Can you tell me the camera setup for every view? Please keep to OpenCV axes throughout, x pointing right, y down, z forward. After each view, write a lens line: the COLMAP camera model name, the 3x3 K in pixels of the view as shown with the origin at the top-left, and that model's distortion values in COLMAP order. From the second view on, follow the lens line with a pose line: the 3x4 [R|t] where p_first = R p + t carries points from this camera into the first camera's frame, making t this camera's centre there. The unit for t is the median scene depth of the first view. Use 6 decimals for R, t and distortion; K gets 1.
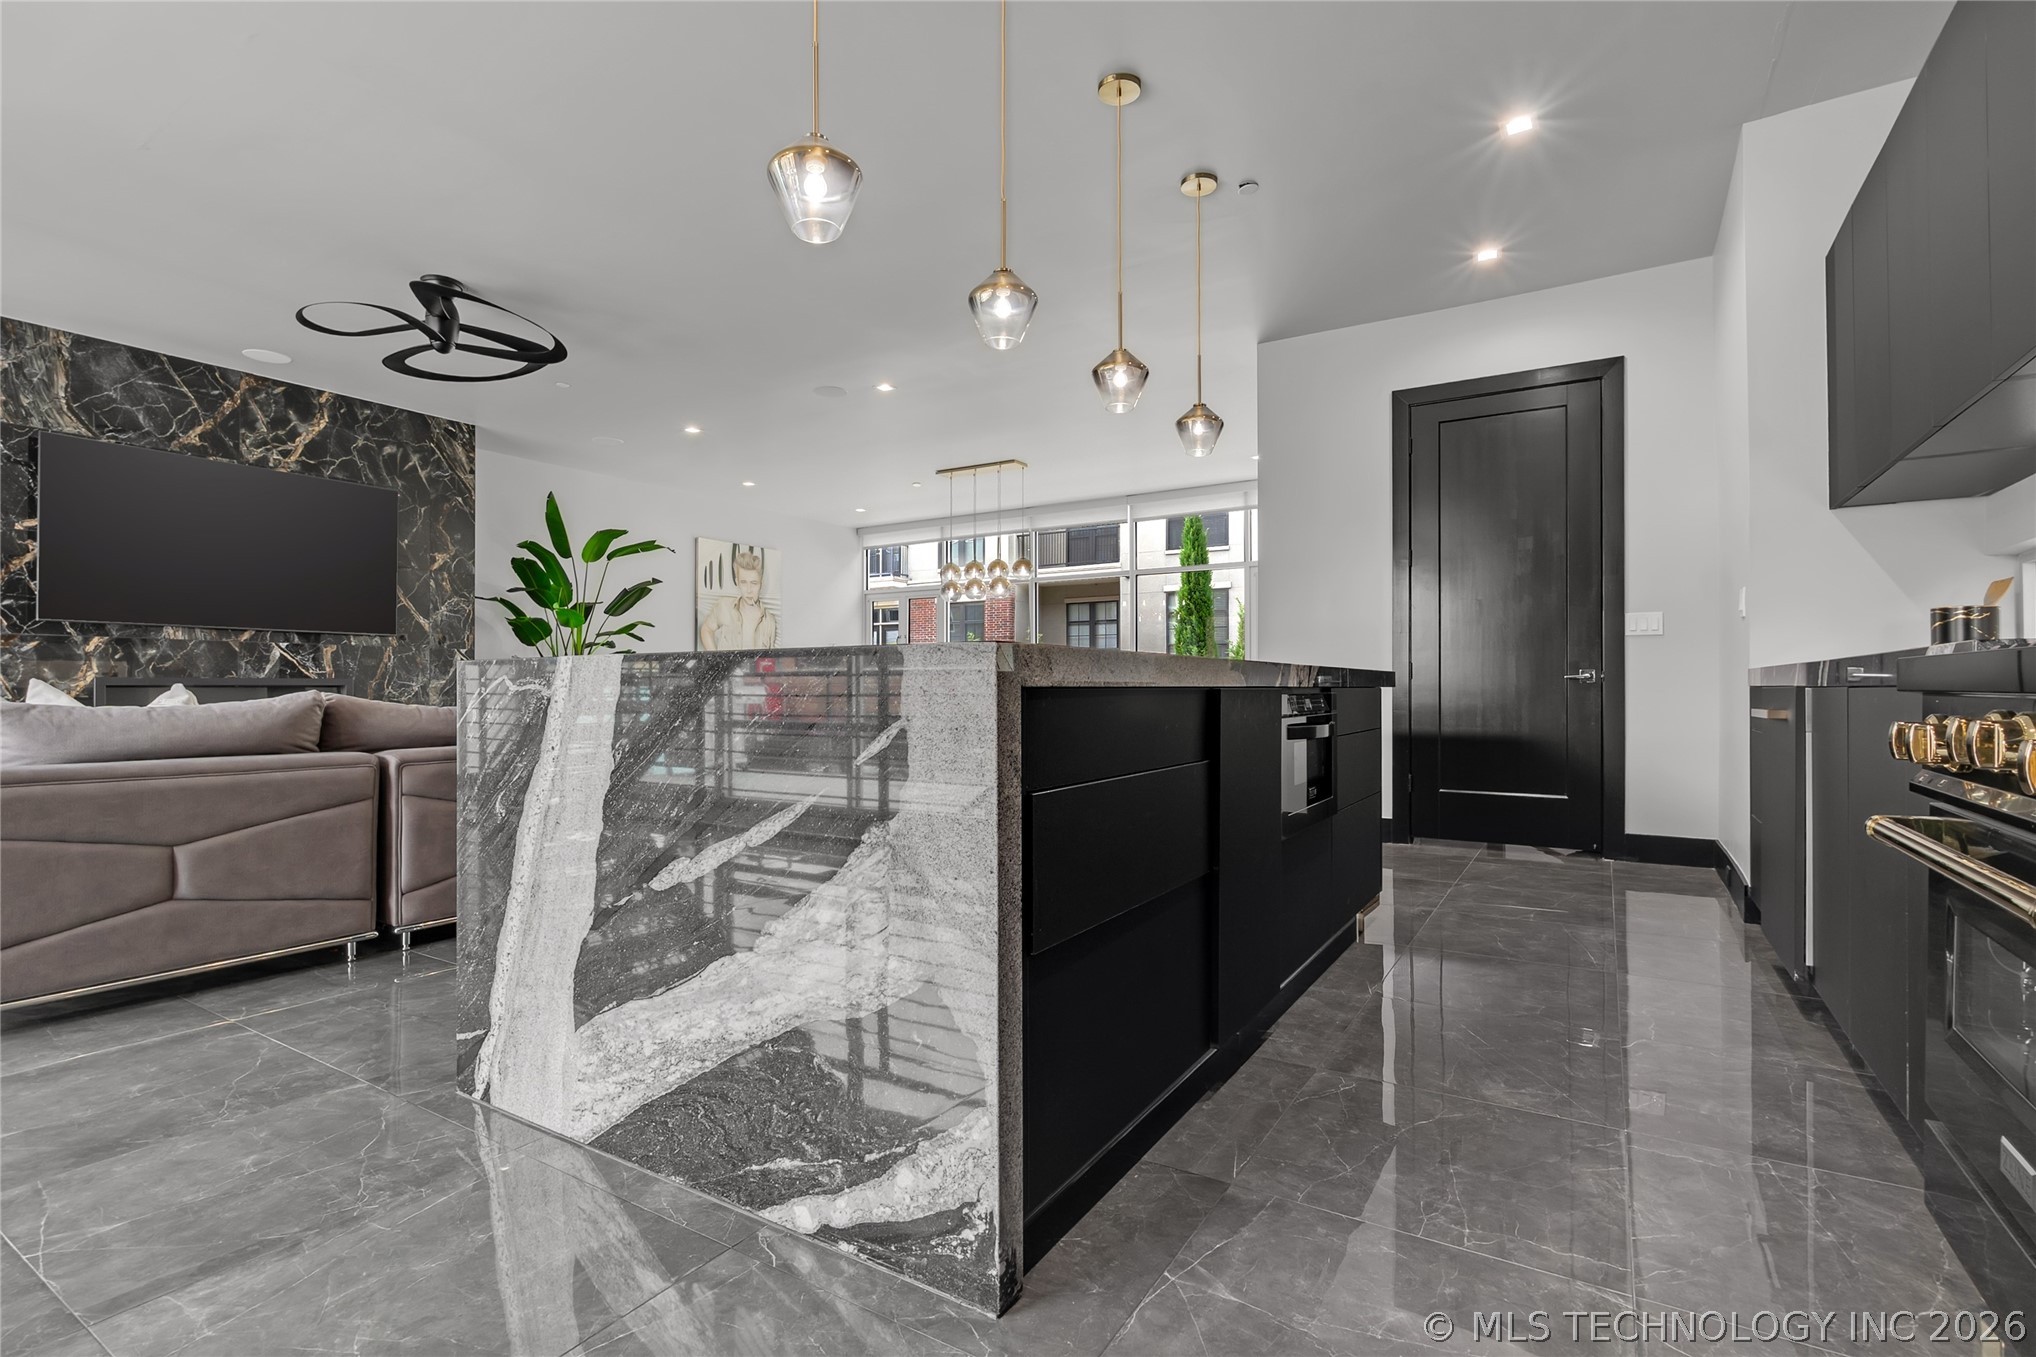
lens RADIAL K [[956.3, 0, 1023.4], [0, 956.3, 682.2], [0, 0, 1]] dist [-0.004696, 0.000425]
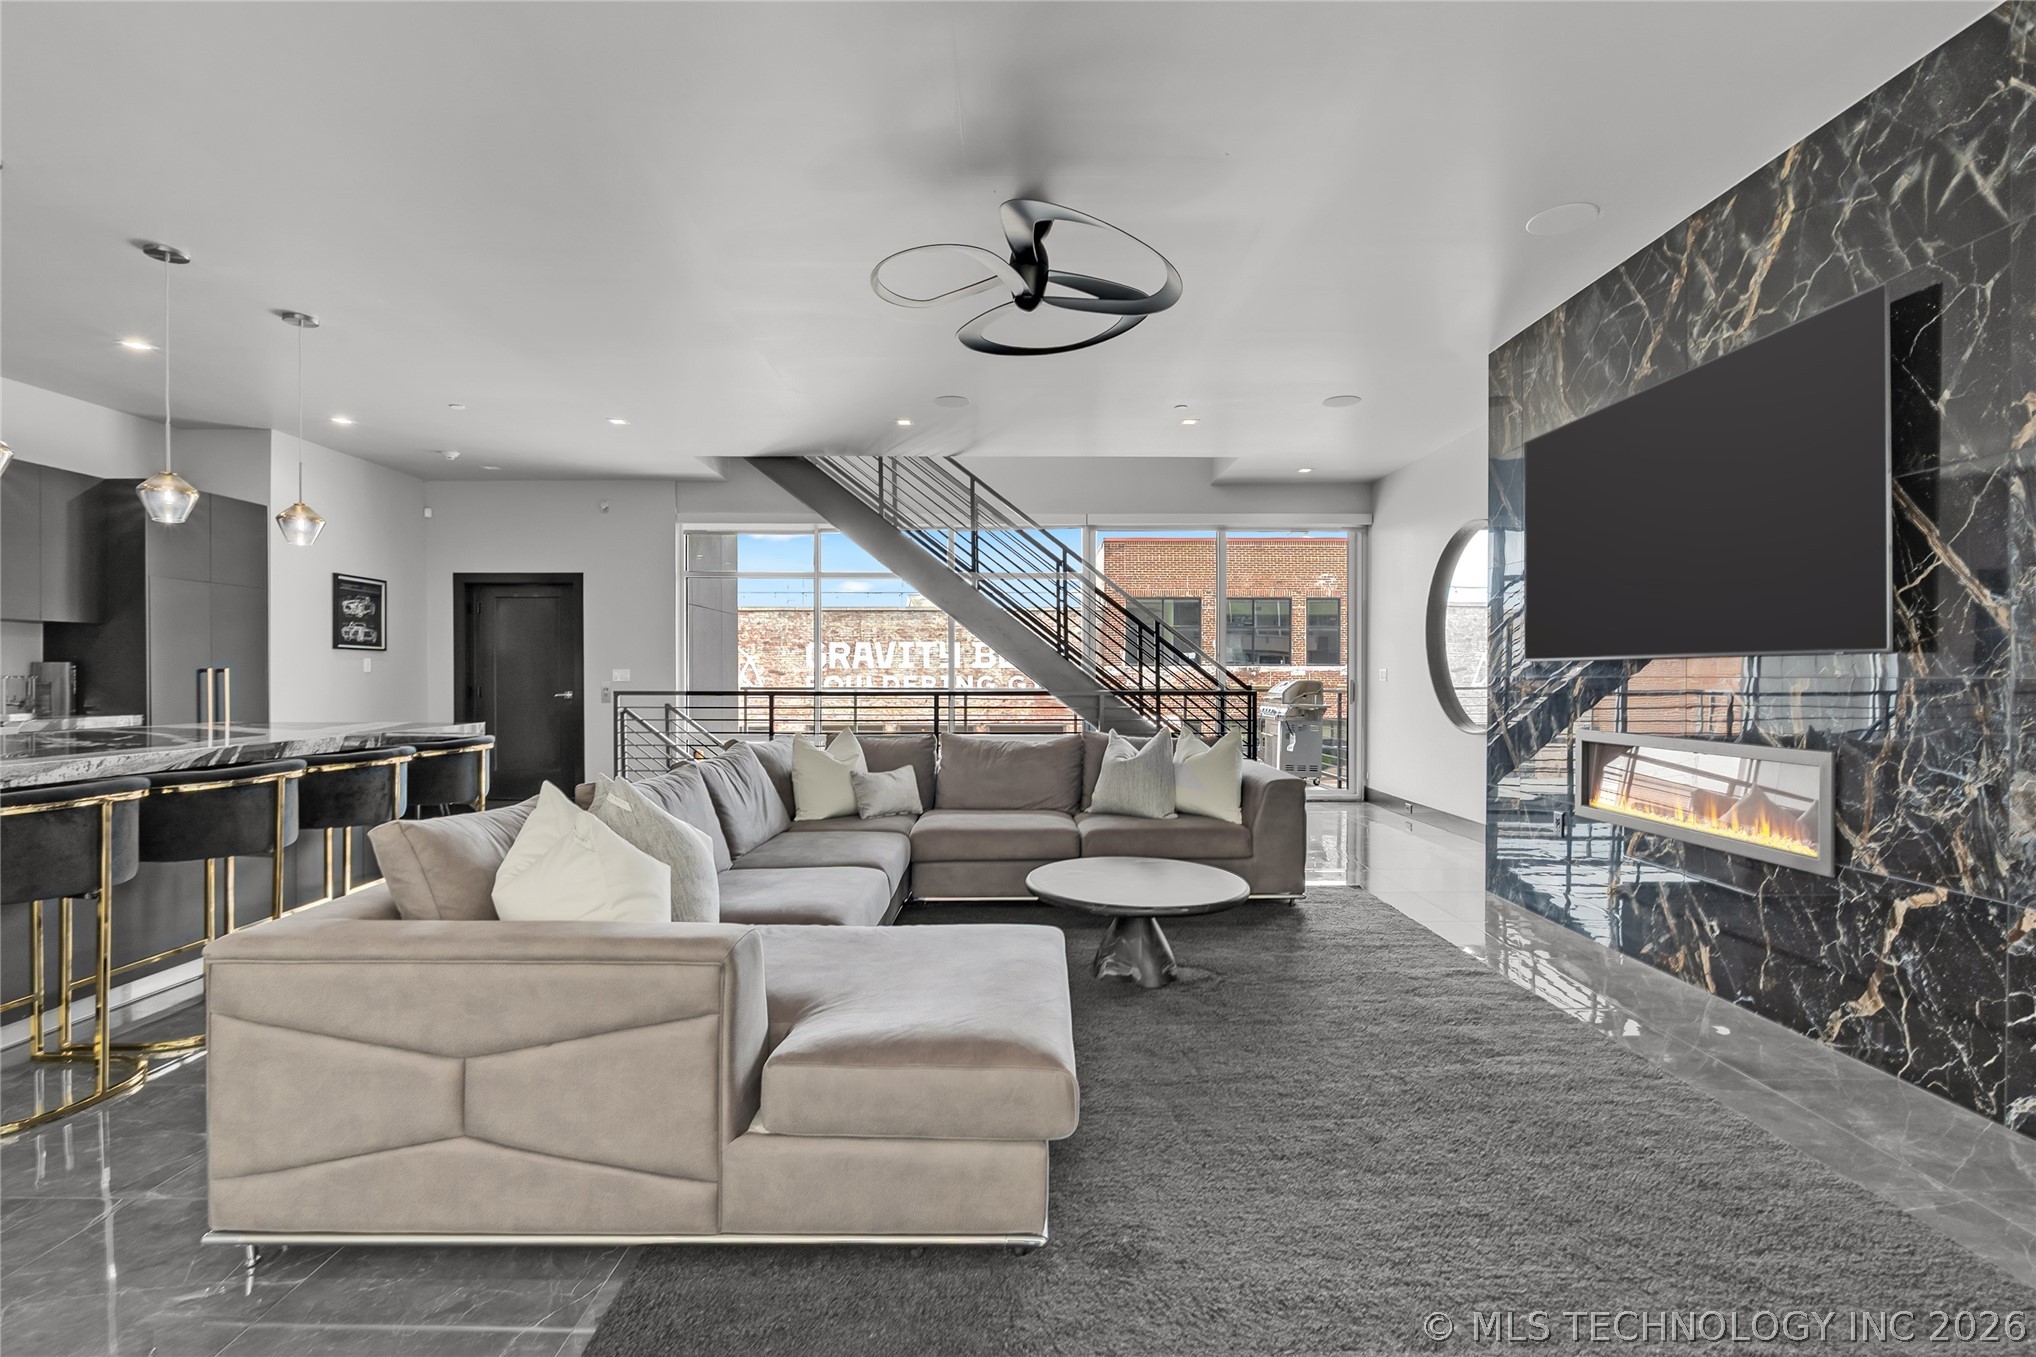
lens RADIAL K [[956.3, 0, 1022.6], [0, 956.3, 678.6], [0, 0, 1]] dist [-0.004696, 0.000425]
pose [[-0.850546, 0.003415, -0.525890, -0.153341], [0.004762, 0.999988, -0.001208, -0.040715], [0.525879, -0.003532, -0.850552, 1.216698]]
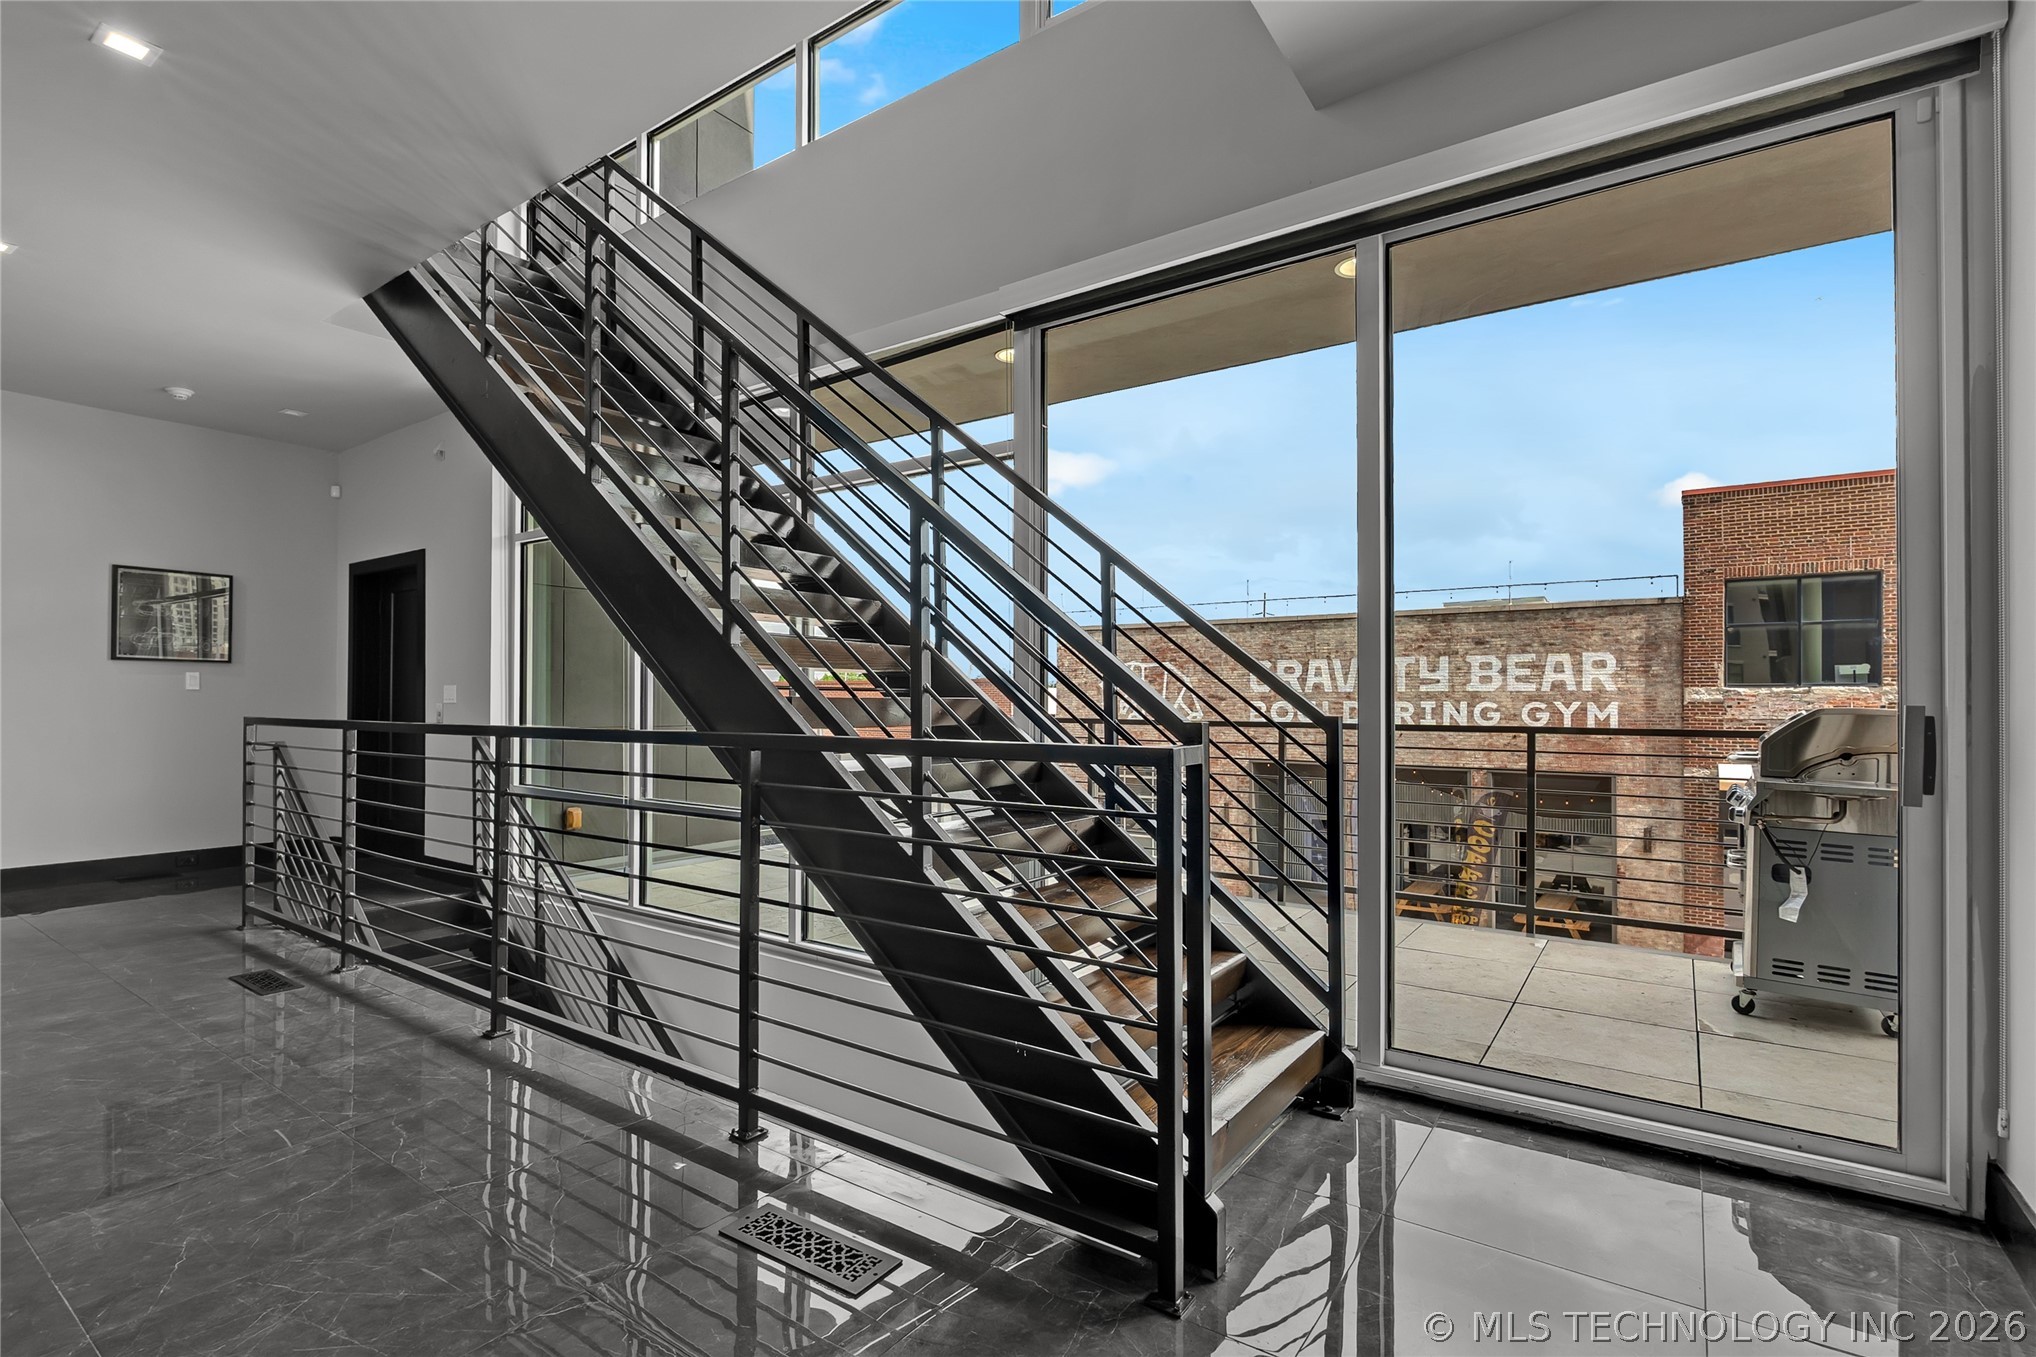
lens RADIAL K [[956.3, 0, 1007.3], [0, 956.3, 700.2], [0, 0, 1]] dist [-0.004696, 0.000425]
pose [[-0.997430, 0.001079, 0.071637, -0.905511], [0.000367, 0.999950, -0.009953, -0.034783], [-0.071645, -0.009901, -0.997381, 0.694593]]
